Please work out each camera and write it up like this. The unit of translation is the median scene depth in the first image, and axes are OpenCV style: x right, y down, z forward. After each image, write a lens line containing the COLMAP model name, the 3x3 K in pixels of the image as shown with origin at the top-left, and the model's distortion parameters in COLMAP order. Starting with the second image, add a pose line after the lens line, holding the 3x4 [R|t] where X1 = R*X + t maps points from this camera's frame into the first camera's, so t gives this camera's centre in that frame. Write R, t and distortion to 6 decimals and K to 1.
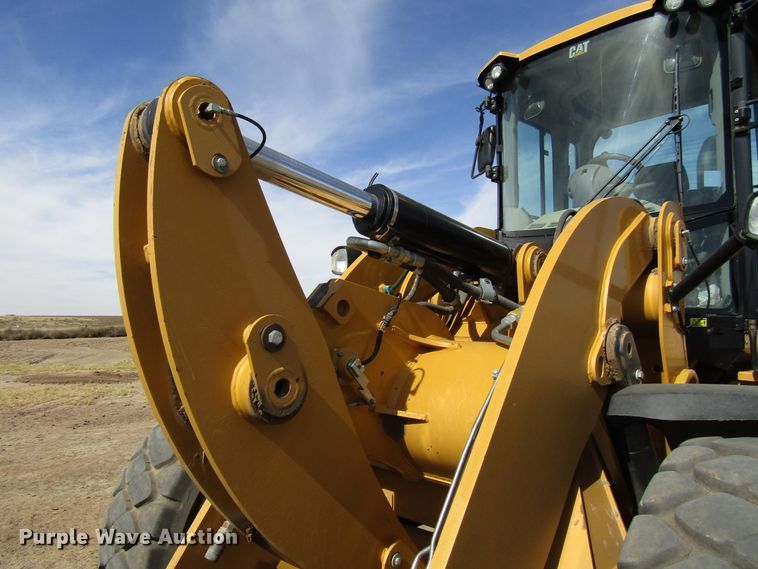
lens RADIAL K [[556.1, 0, 379.0], [0, 556.1, 284.5], [0, 0, 1]] dist [-0.003312, -0.002193]
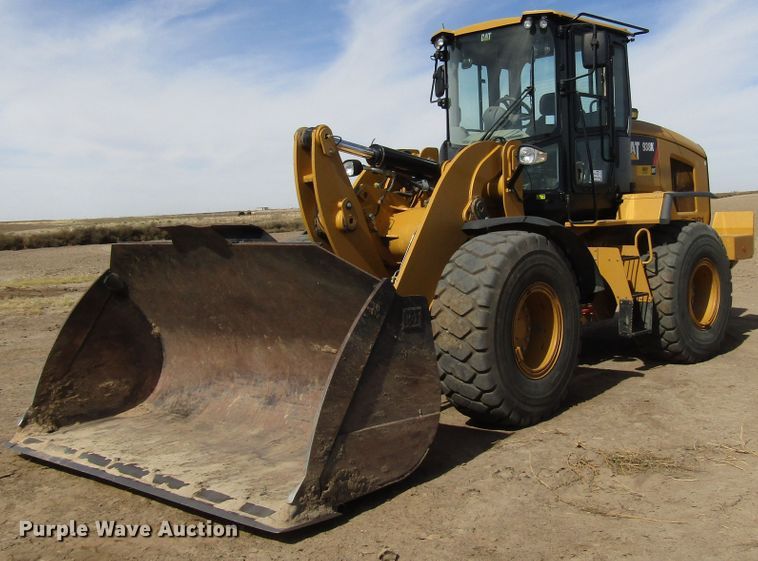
lens RADIAL K [[918.8, 0, 379.0], [0, 918.8, 280.5], [0, 0, 1]] dist [0.013308, 0.003626]
pose [[0.998312, -0.040602, 0.041527, -0.145020], [0.034876, 0.990855, 0.130345, -0.091628], [-0.046439, -0.128677, 0.990599, -2.491051]]
